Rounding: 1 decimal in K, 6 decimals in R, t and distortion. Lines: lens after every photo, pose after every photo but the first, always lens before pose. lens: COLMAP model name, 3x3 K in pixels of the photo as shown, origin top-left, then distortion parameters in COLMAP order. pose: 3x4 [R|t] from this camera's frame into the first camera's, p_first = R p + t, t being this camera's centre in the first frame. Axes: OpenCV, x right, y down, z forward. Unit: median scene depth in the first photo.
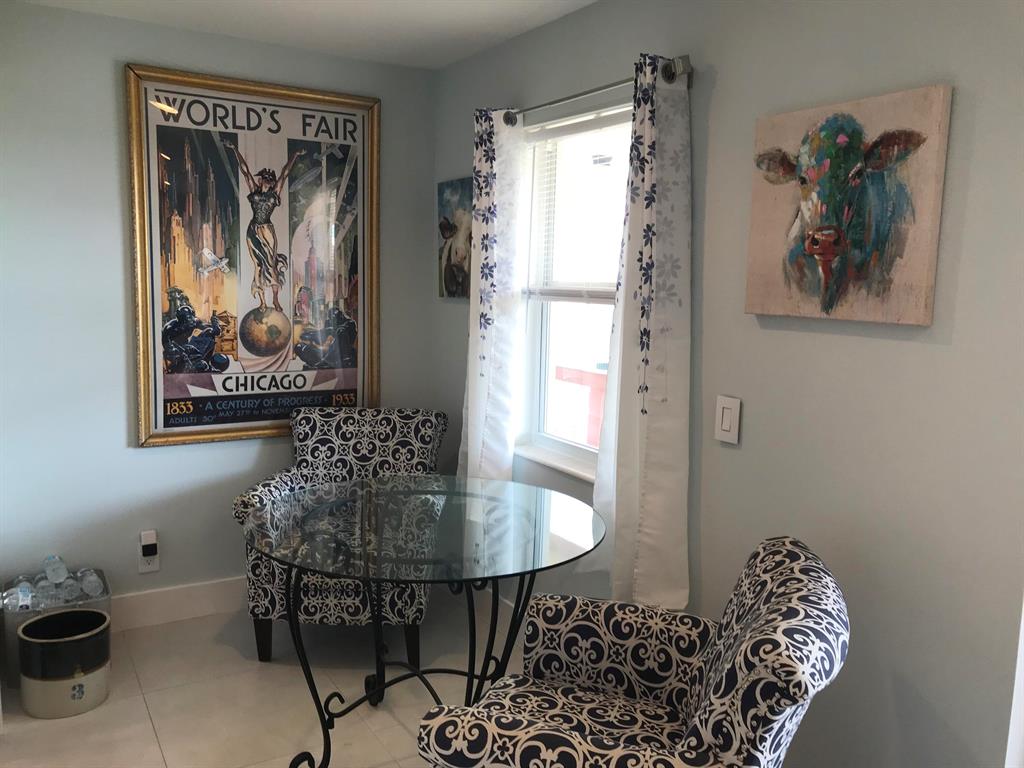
lens RADIAL K [[829.3, 0, 507.7], [0, 829.3, 381.0], [0, 0, 1]] dist [0.034040, -0.052477]
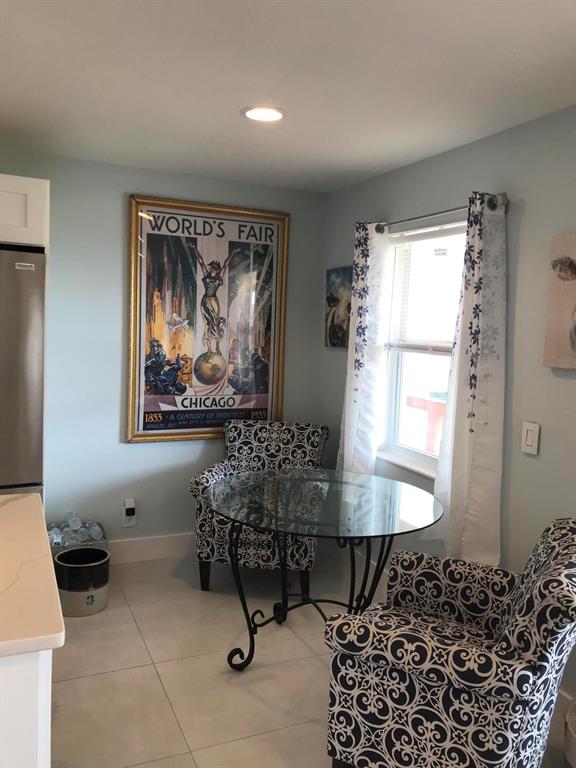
lens RADIAL K [[622.0, 0, 288.8], [0, 622.0, 379.9], [0, 0, 1]] dist [0.034040, -0.052477]
pose [[0.993533, 0.022855, -0.111216, -0.028613], [-0.026786, 0.999064, -0.033979, -0.004999], [0.110335, 0.036738, 0.993215, -0.108782]]
